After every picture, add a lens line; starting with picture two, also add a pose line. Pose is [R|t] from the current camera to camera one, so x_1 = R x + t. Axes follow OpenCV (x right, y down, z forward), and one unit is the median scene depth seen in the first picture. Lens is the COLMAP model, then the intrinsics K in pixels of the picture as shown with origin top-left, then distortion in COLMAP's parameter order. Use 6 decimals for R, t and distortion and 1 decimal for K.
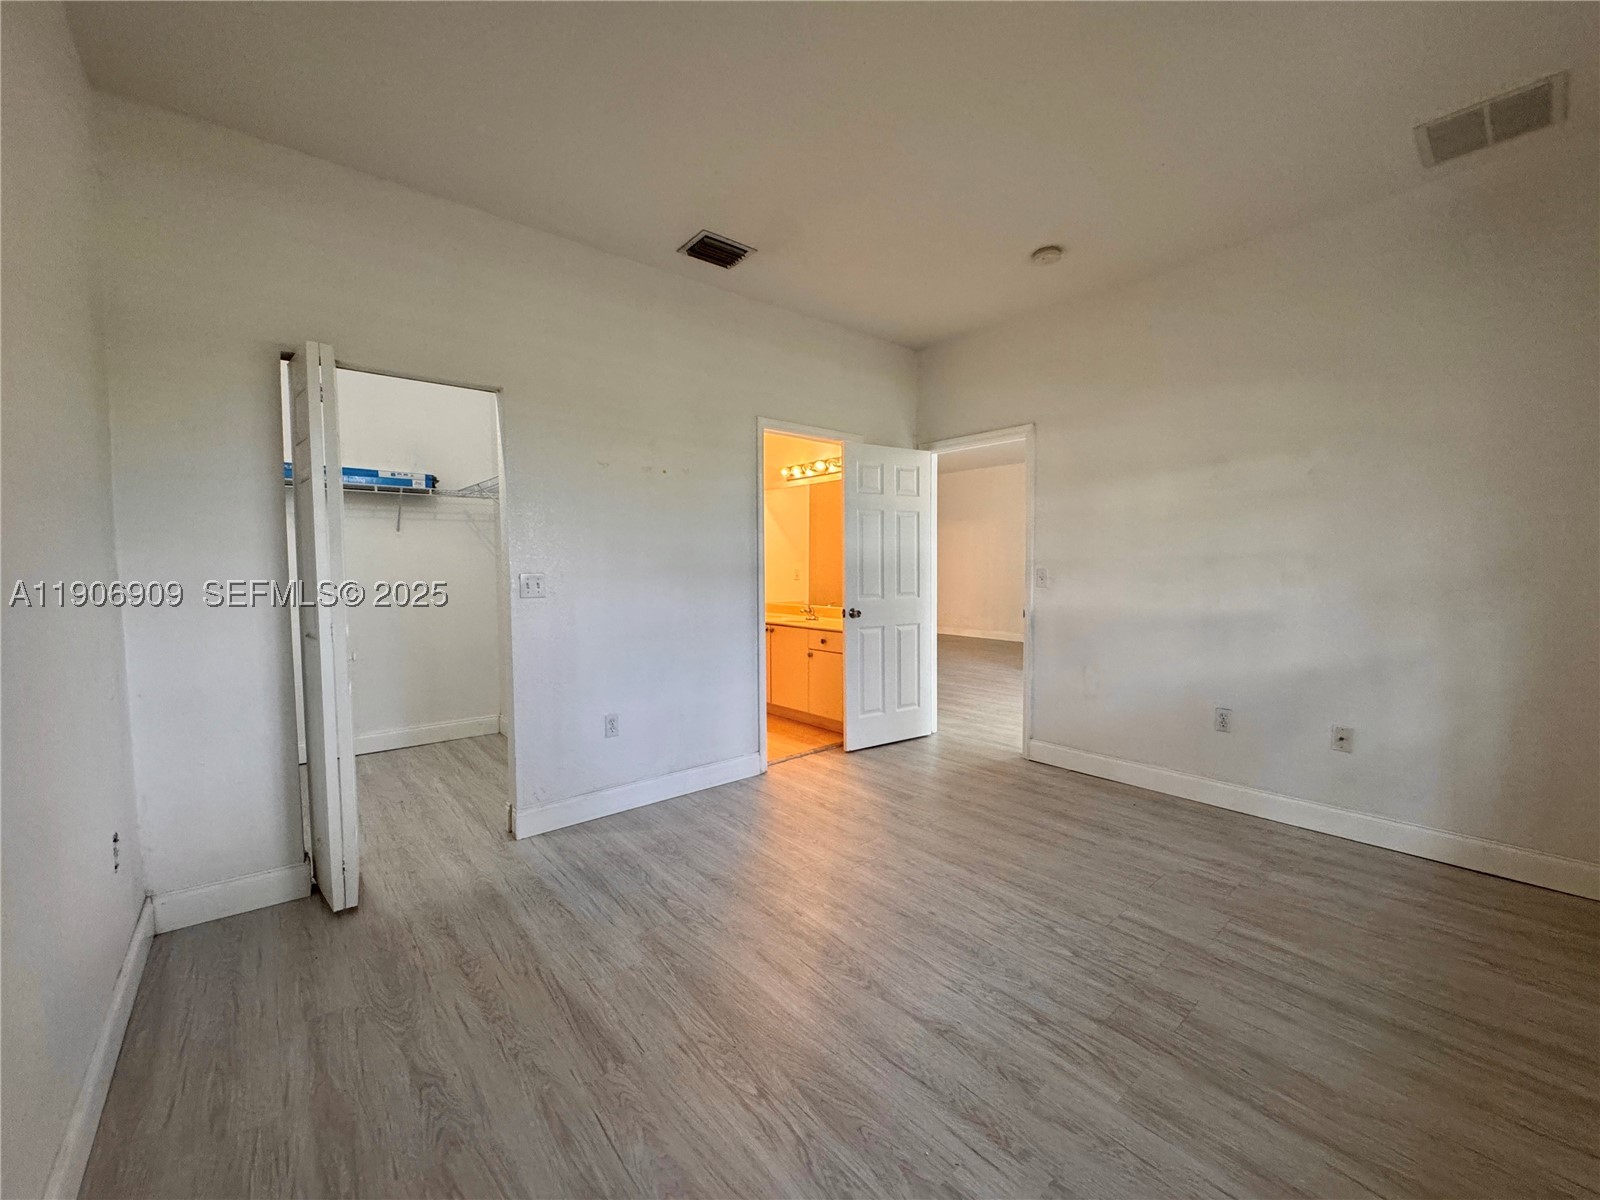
lens RADIAL K [[641.7, 0, 800.4], [0, 641.7, 602.7], [0, 0, 1]] dist [-0.001223, -0.001016]
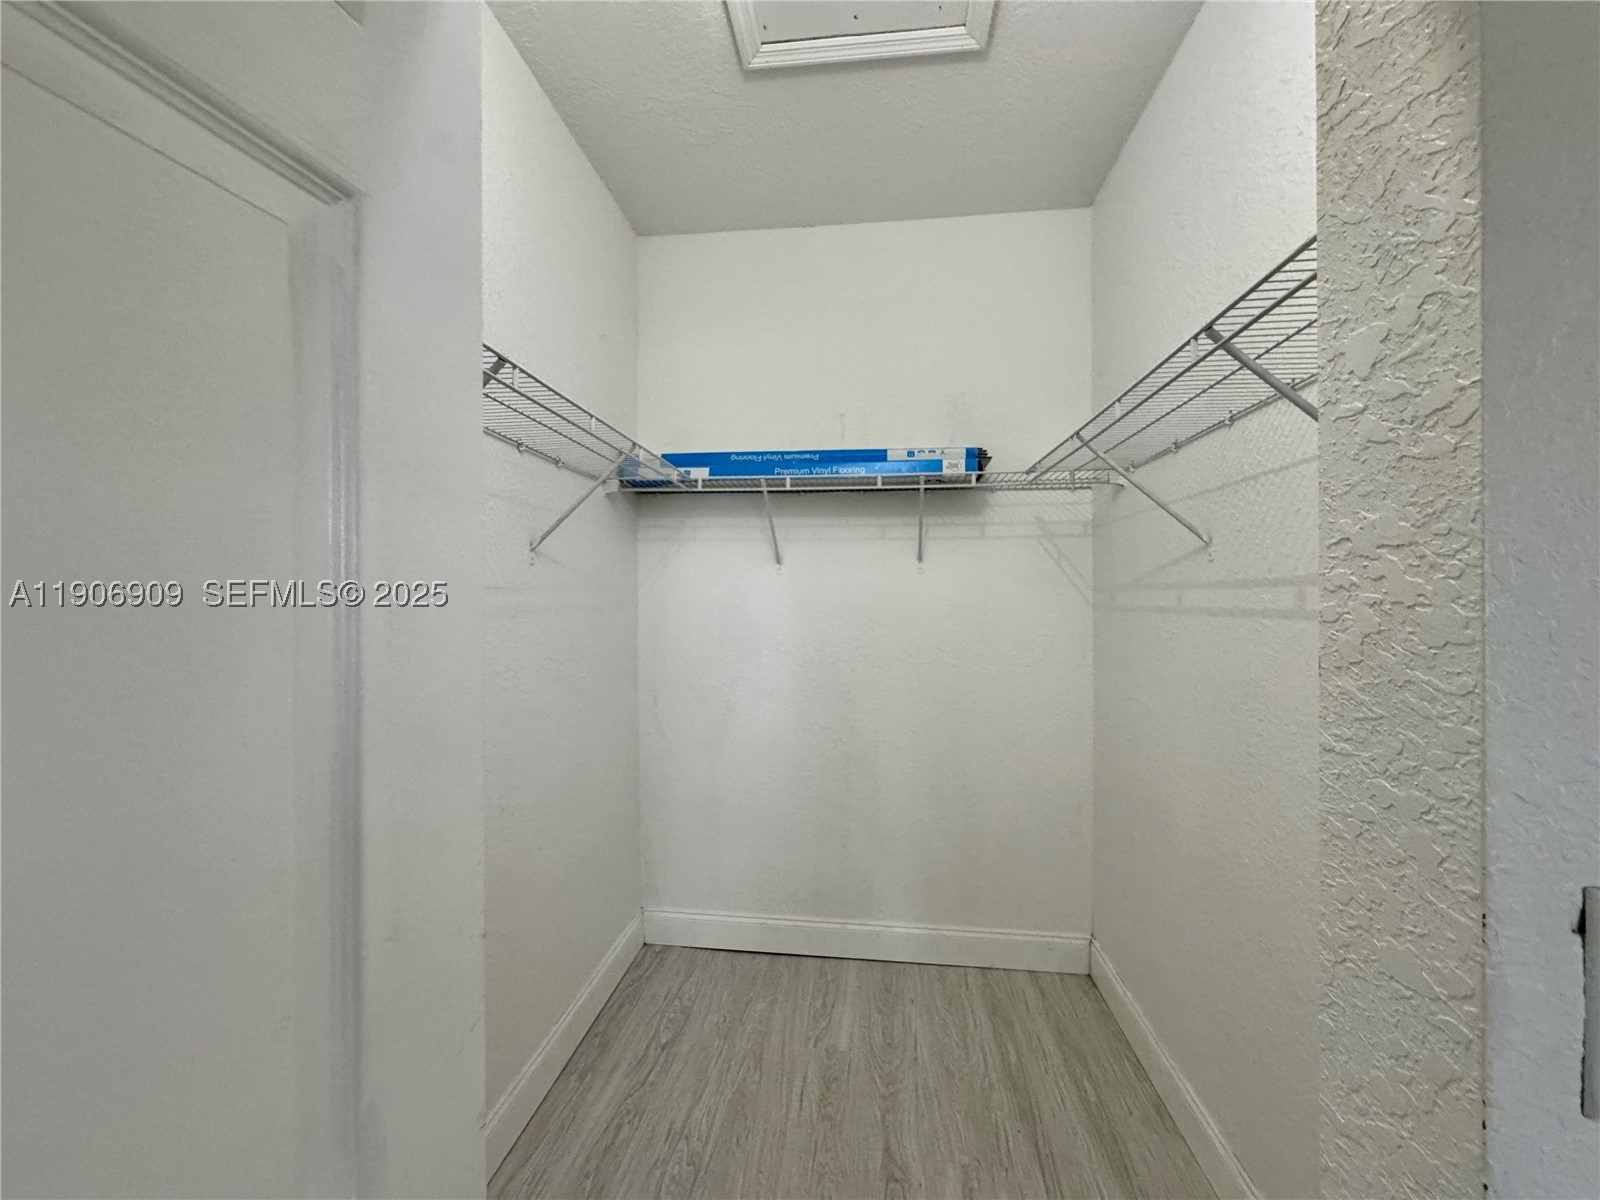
lens RADIAL K [[641.7, 0, 800.4], [0, 641.7, 602.7], [0, 0, 1]] dist [-0.001223, -0.001016]
pose [[0.687320, 0.008877, -0.726300, -0.311781], [-0.041516, 0.998771, -0.027081, -0.059664], [0.725167, 0.048767, 0.686844, 0.573700]]
